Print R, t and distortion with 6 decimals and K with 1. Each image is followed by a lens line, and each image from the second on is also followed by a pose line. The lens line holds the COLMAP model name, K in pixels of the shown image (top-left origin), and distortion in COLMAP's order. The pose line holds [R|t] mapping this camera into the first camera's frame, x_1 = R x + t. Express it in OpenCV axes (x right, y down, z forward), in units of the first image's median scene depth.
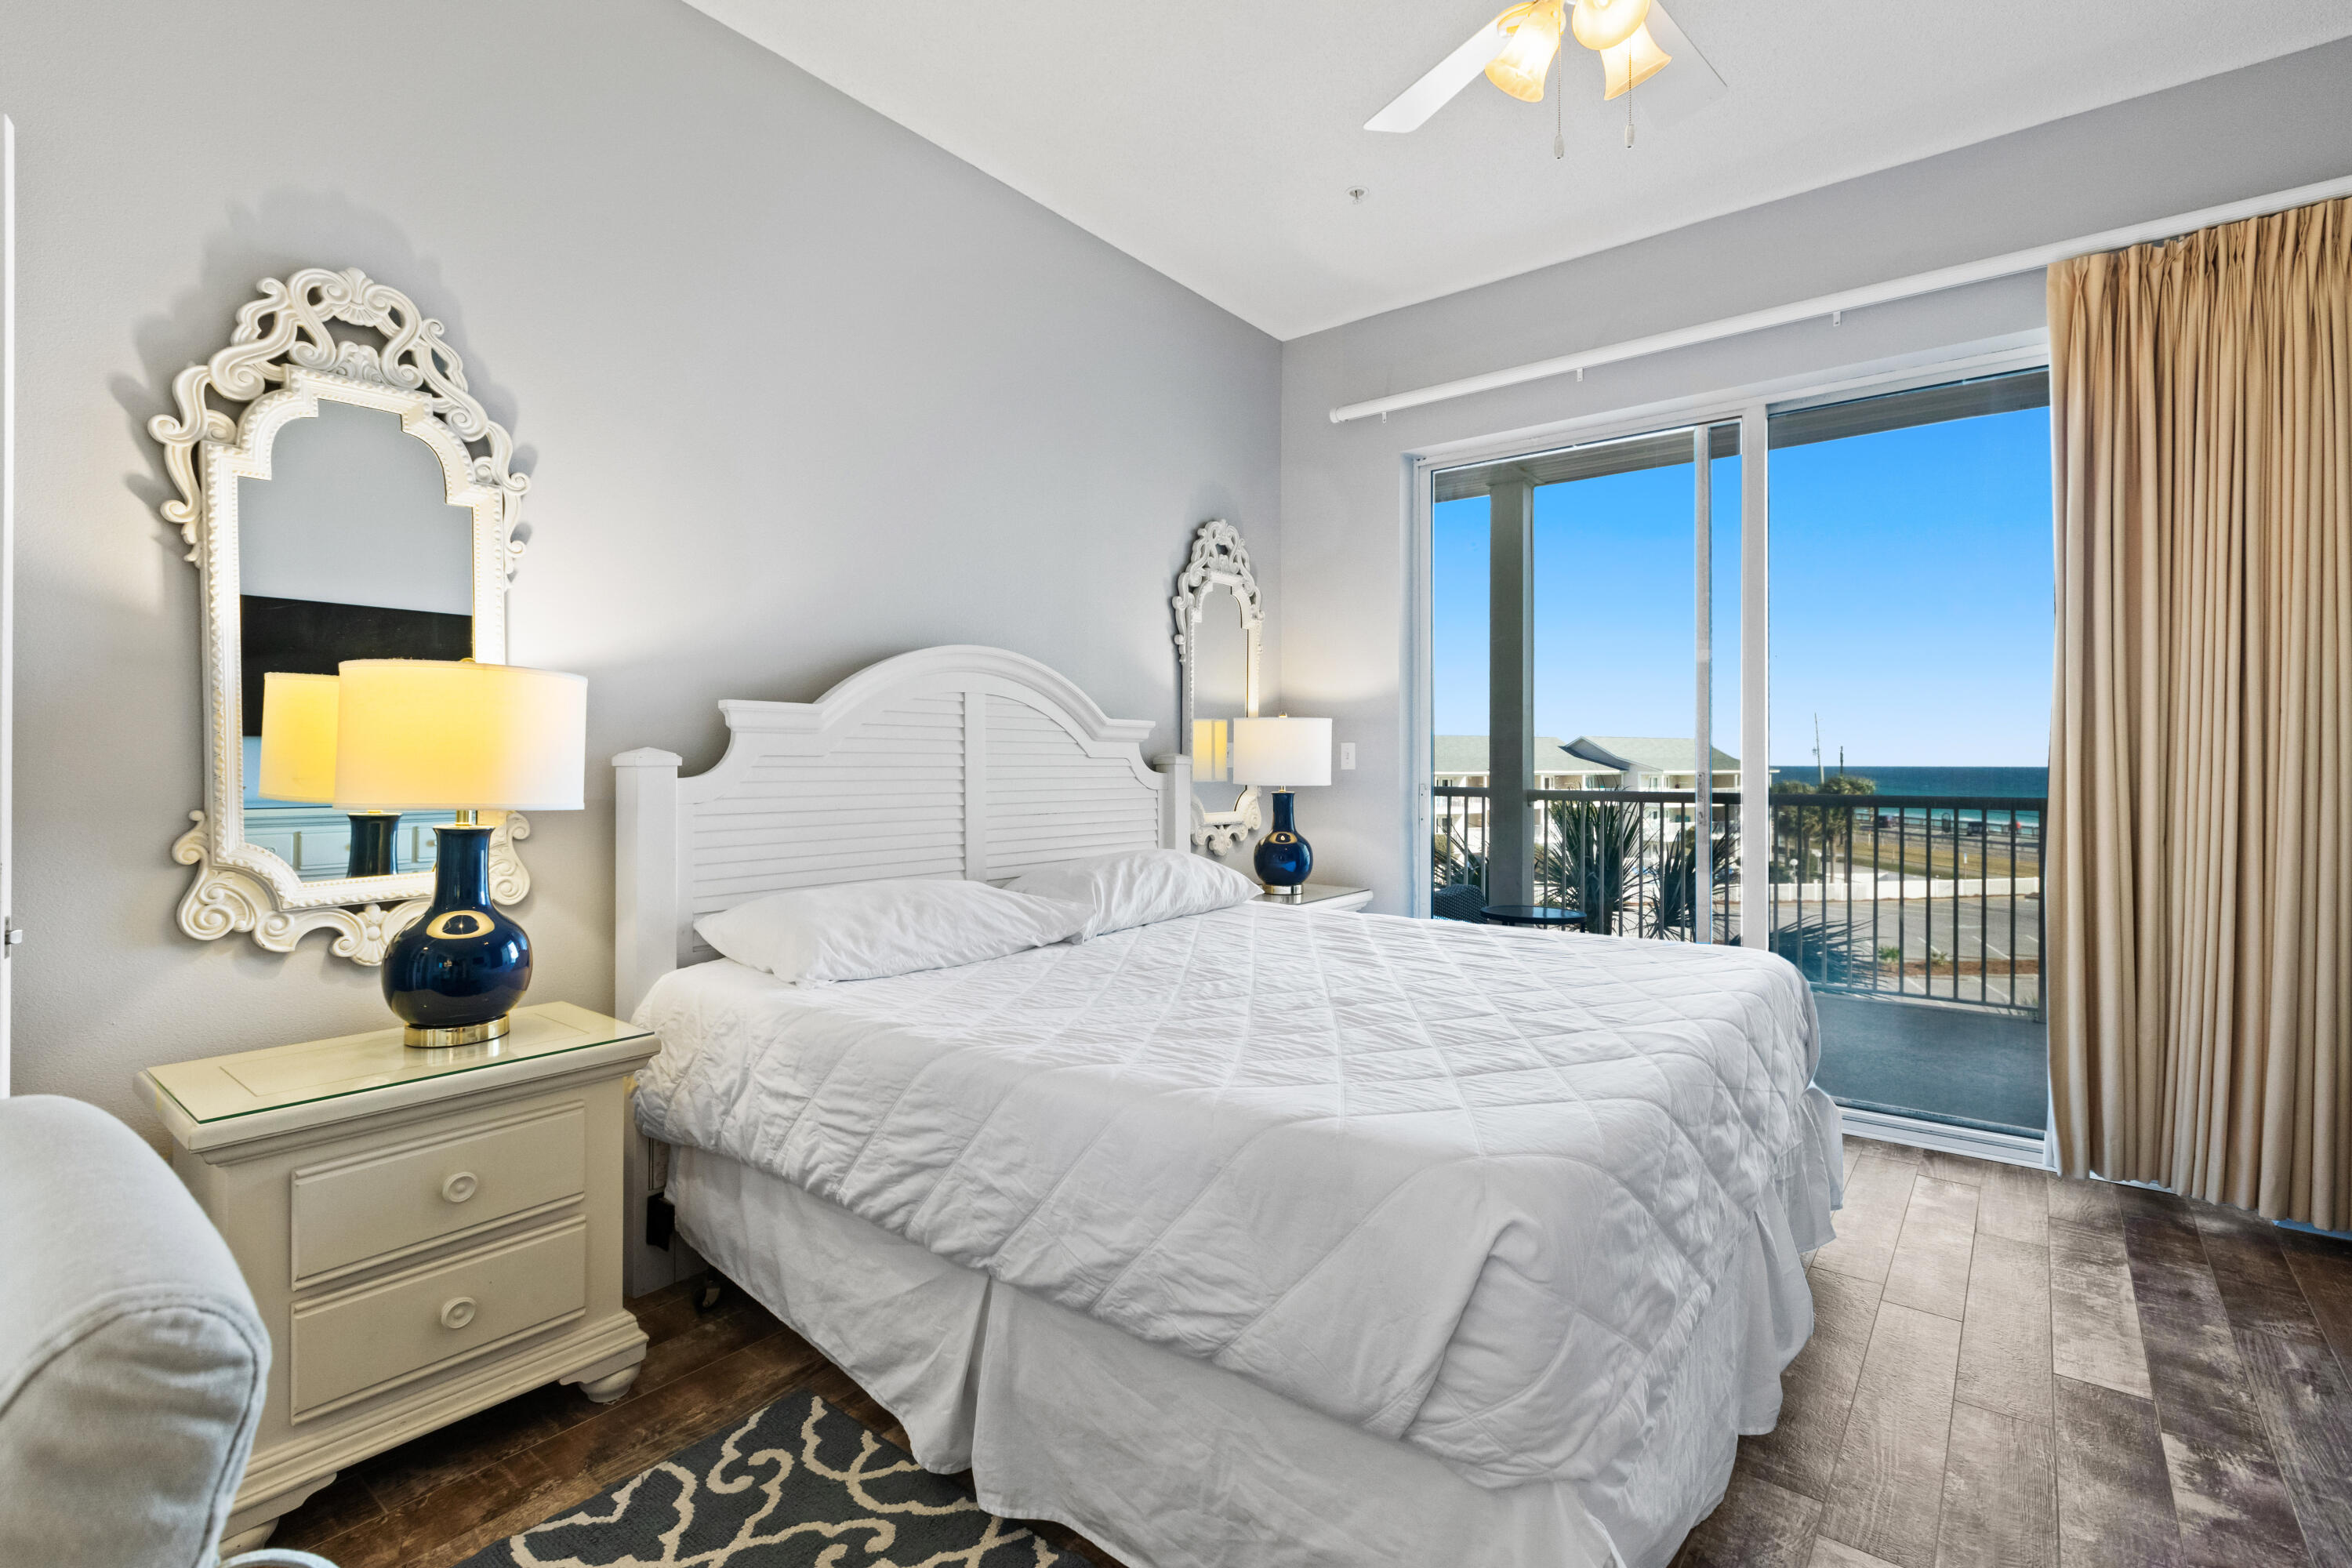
lens RADIAL K [[1063.8, 0, 1185.0], [0, 1063.8, 757.4], [0, 0, 1]] dist [-0.001841, 0.000495]
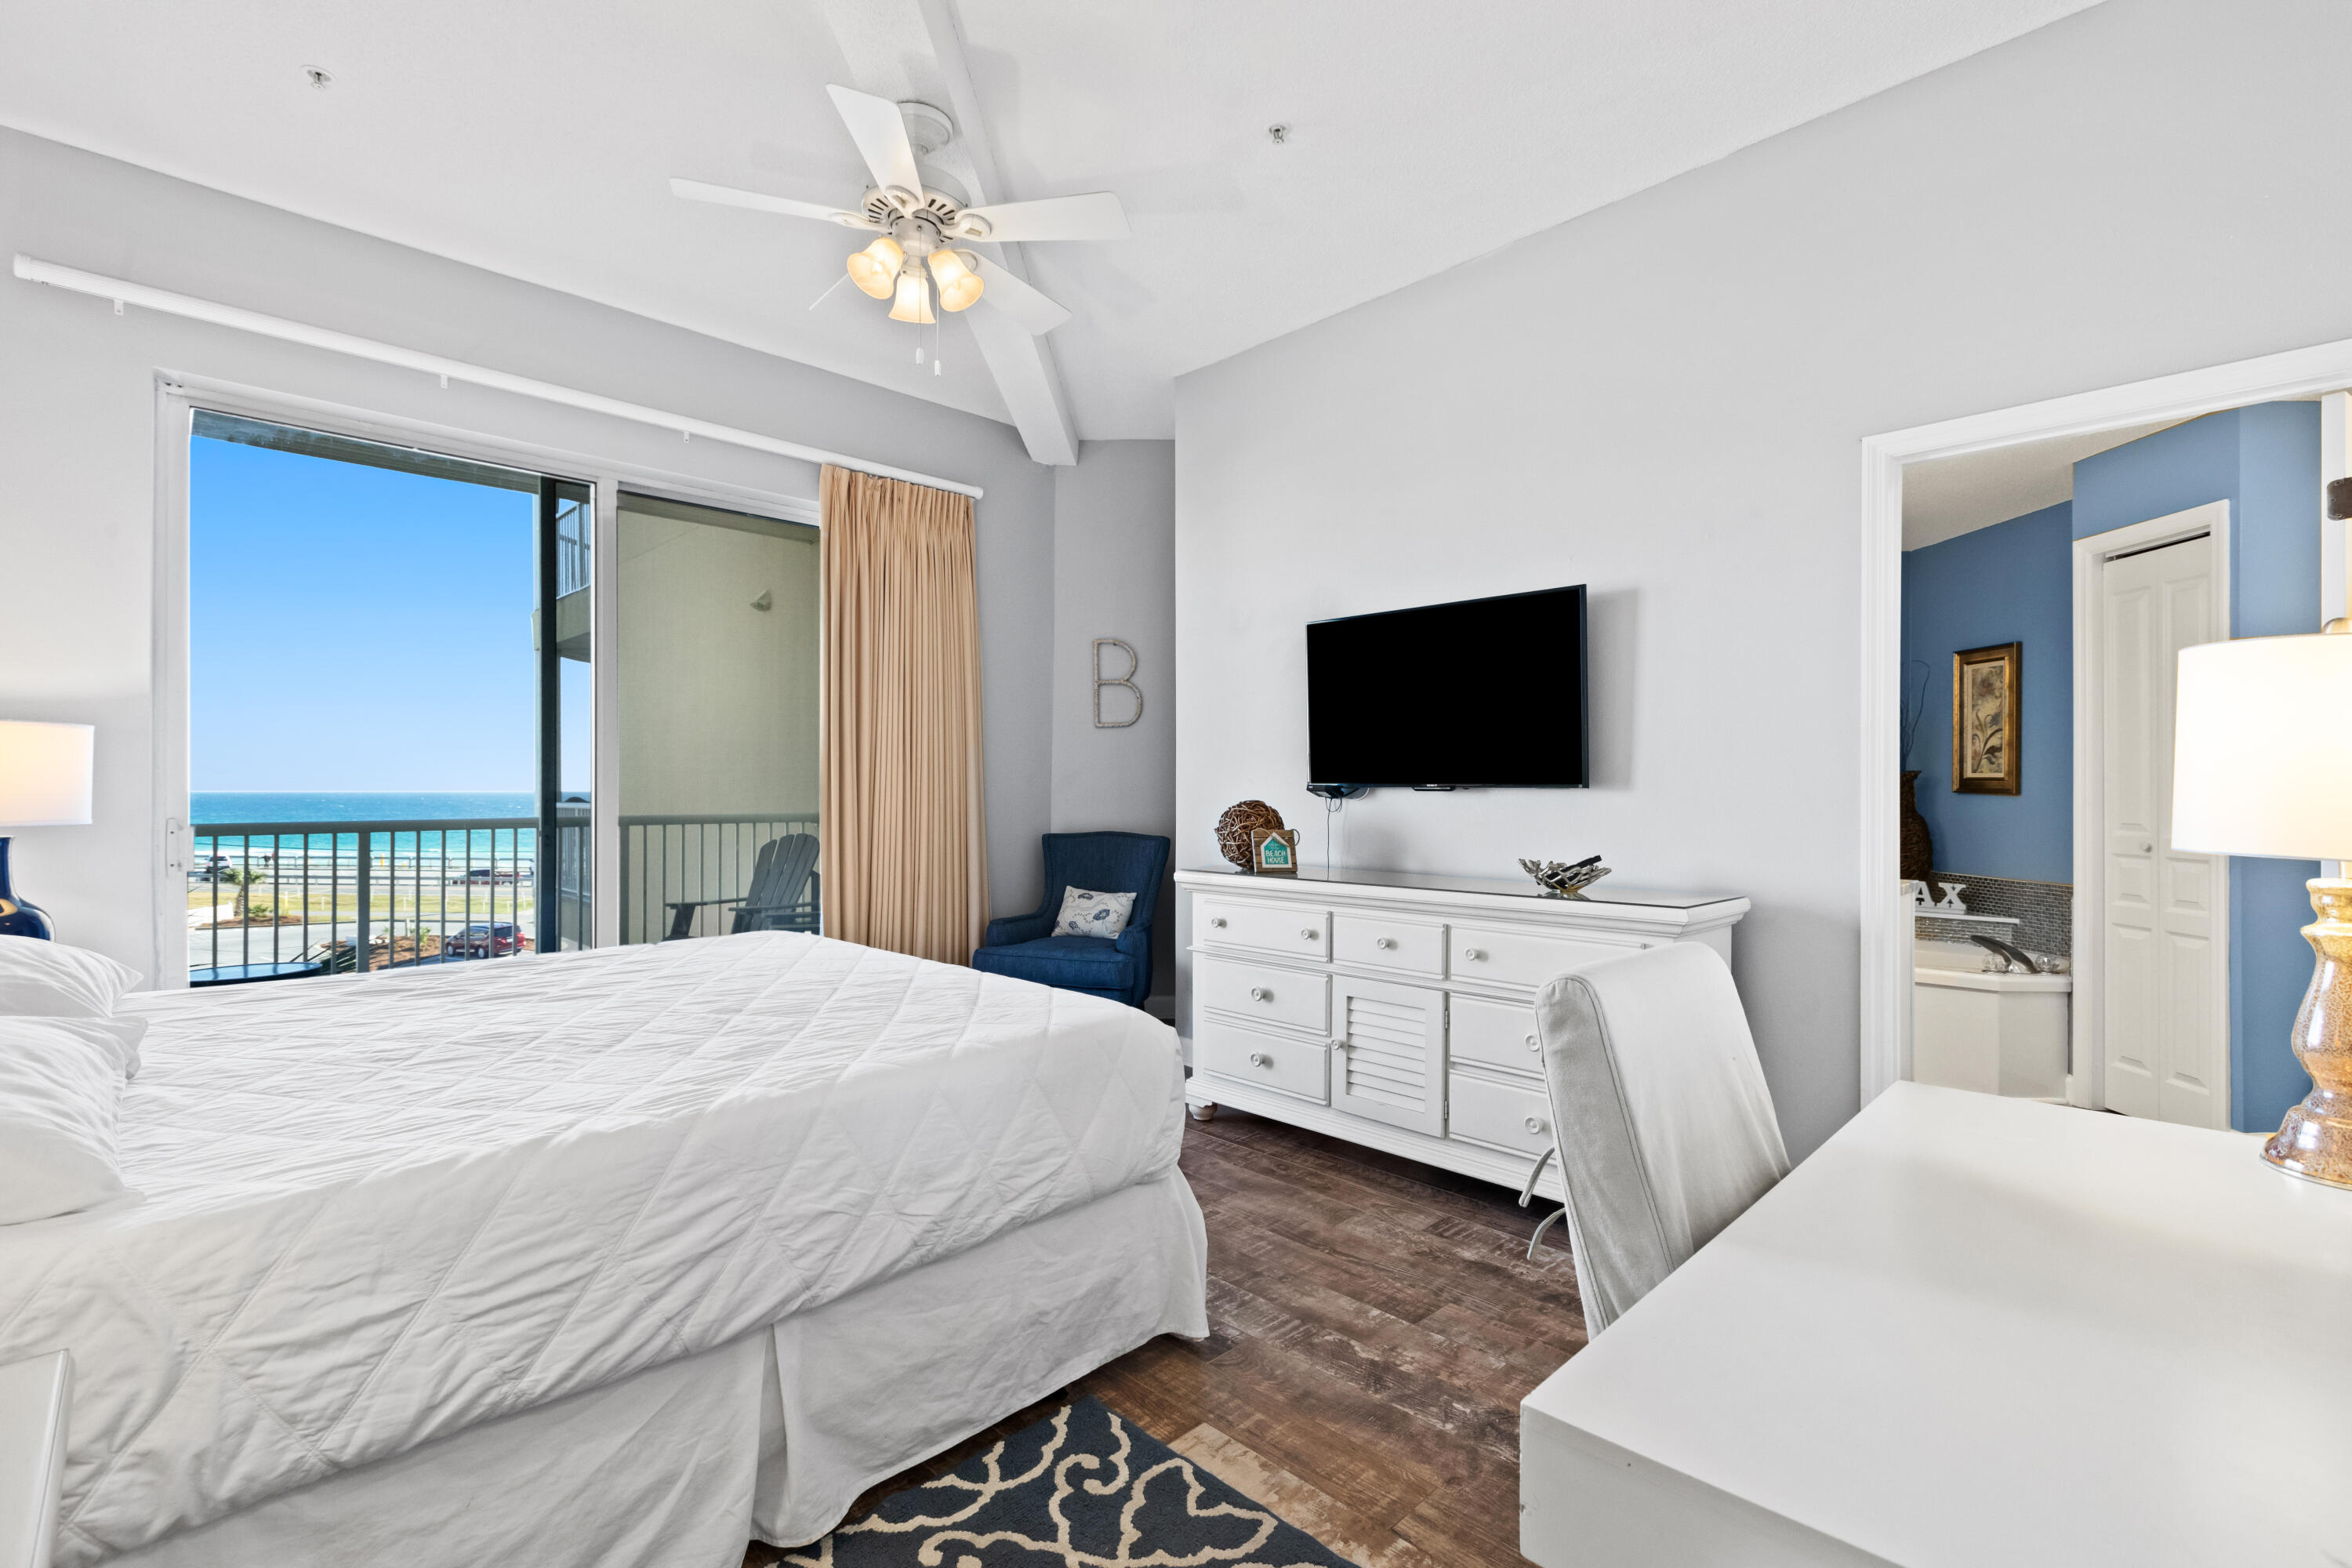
lens RADIAL K [[1038.7, 0, 1173.9], [0, 1038.7, 791.7], [0, 0, 1]] dist [-0.000362, -0.000116]
pose [[0.135987, -0.003949, 0.990703, -0.947734], [-0.004861, 0.999977, 0.004653, -0.000928], [-0.990699, -0.005448, 0.135964, 0.460931]]
